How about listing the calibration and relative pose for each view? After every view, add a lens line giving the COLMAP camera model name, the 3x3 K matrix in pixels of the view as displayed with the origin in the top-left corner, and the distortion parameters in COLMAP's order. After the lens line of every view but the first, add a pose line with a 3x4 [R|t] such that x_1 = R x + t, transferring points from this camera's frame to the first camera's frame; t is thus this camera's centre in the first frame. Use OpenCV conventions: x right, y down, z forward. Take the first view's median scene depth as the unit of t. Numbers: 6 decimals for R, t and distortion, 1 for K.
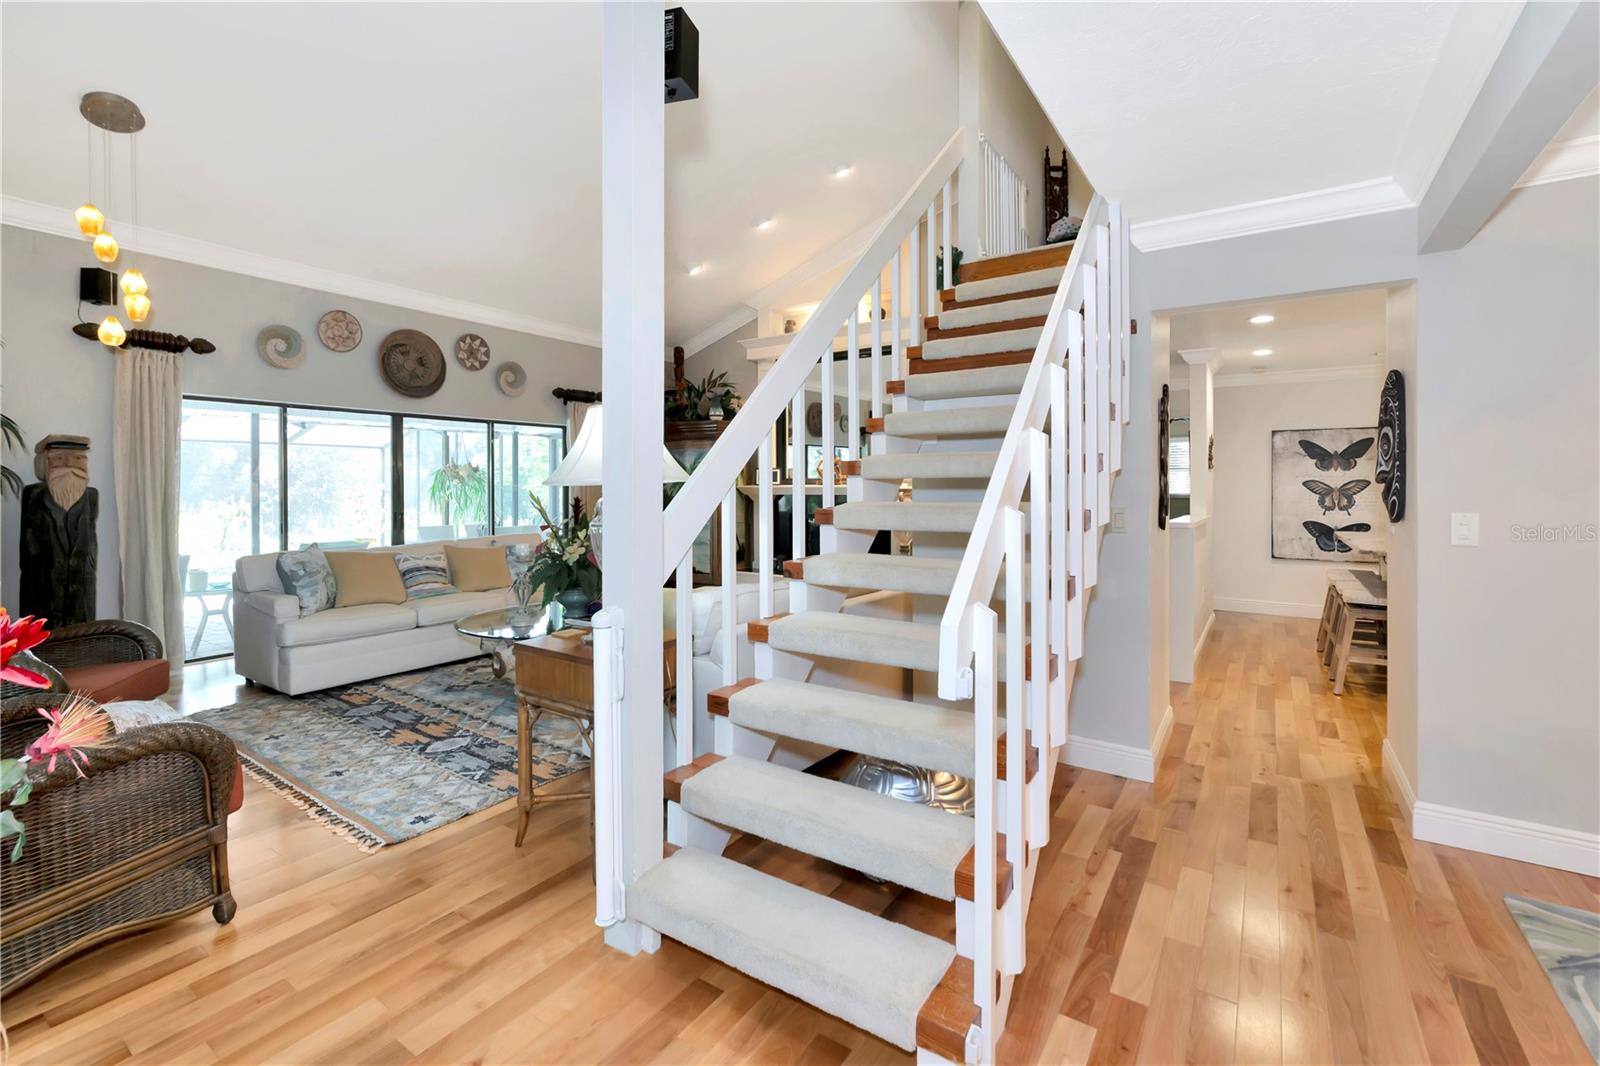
lens RADIAL K [[694.1, 0, 791.3], [0, 694.1, 490.2], [0, 0, 1]] dist [-0.002750, -0.000041]
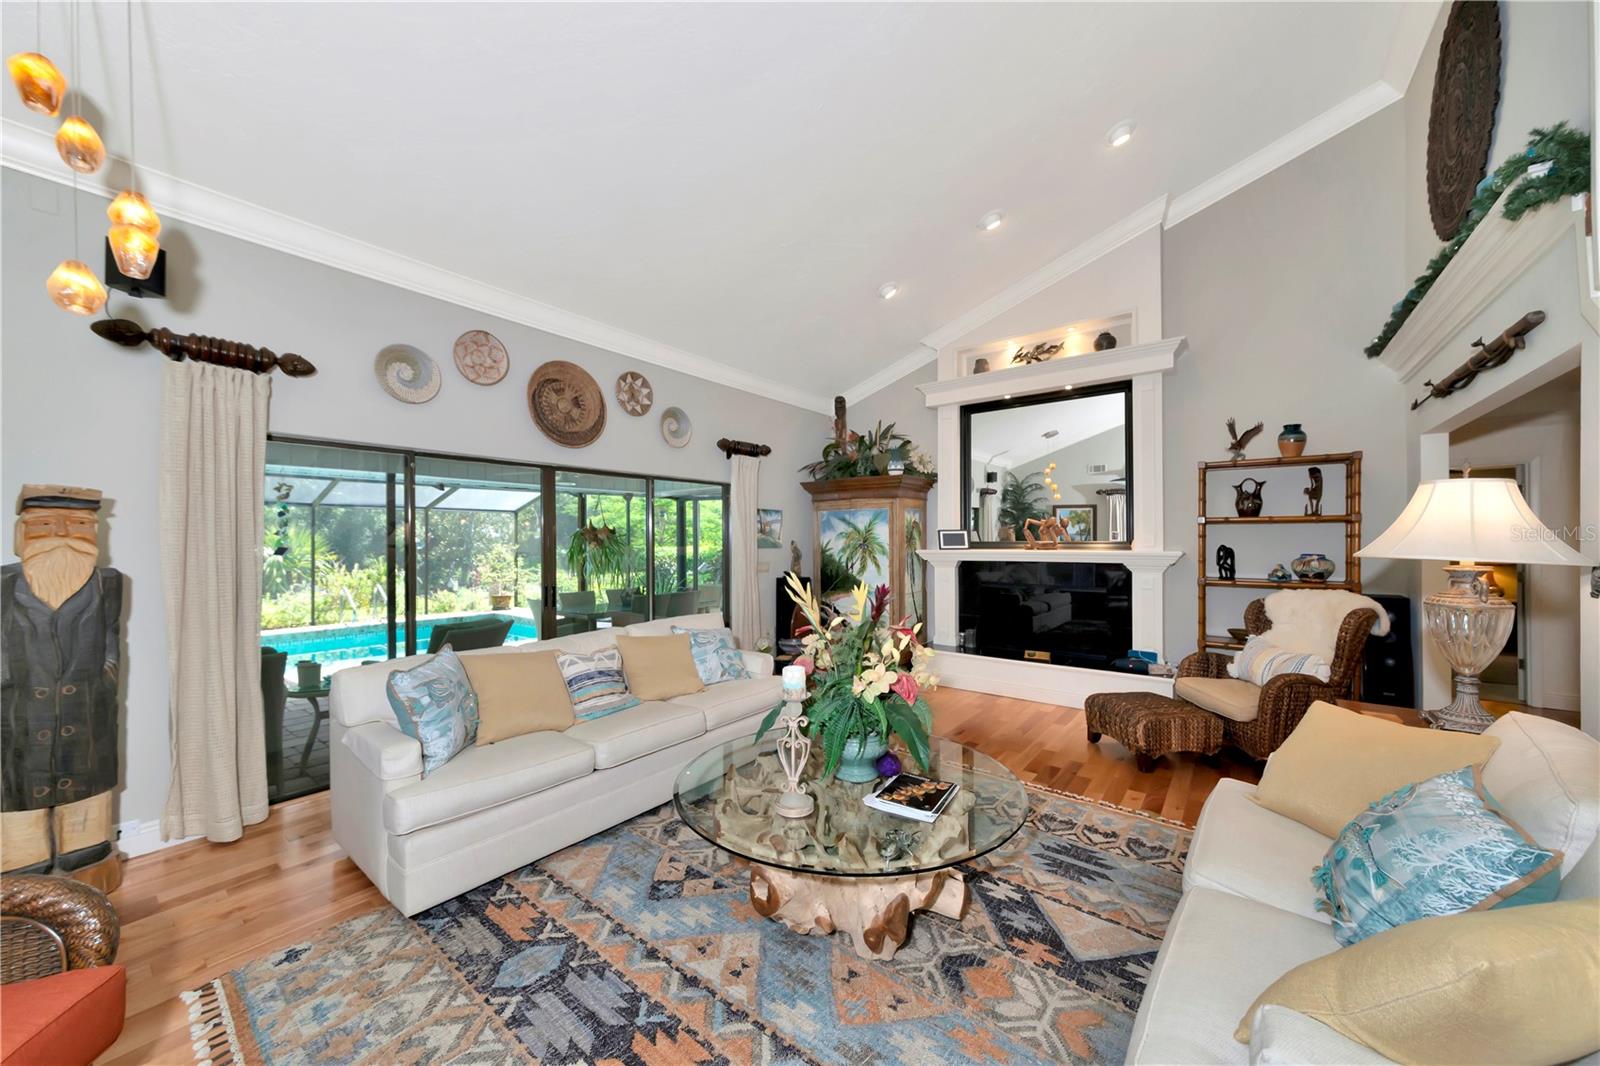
lens RADIAL K [[567.9, 0, 802.1], [0, 567.9, 542.4], [0, 0, 1]] dist [0.000282, -0.000060]
pose [[0.998334, -0.004026, -0.057560, -0.253280], [0.003689, 0.999975, -0.005962, -0.016924], [0.057583, 0.005740, 0.998324, 0.381467]]
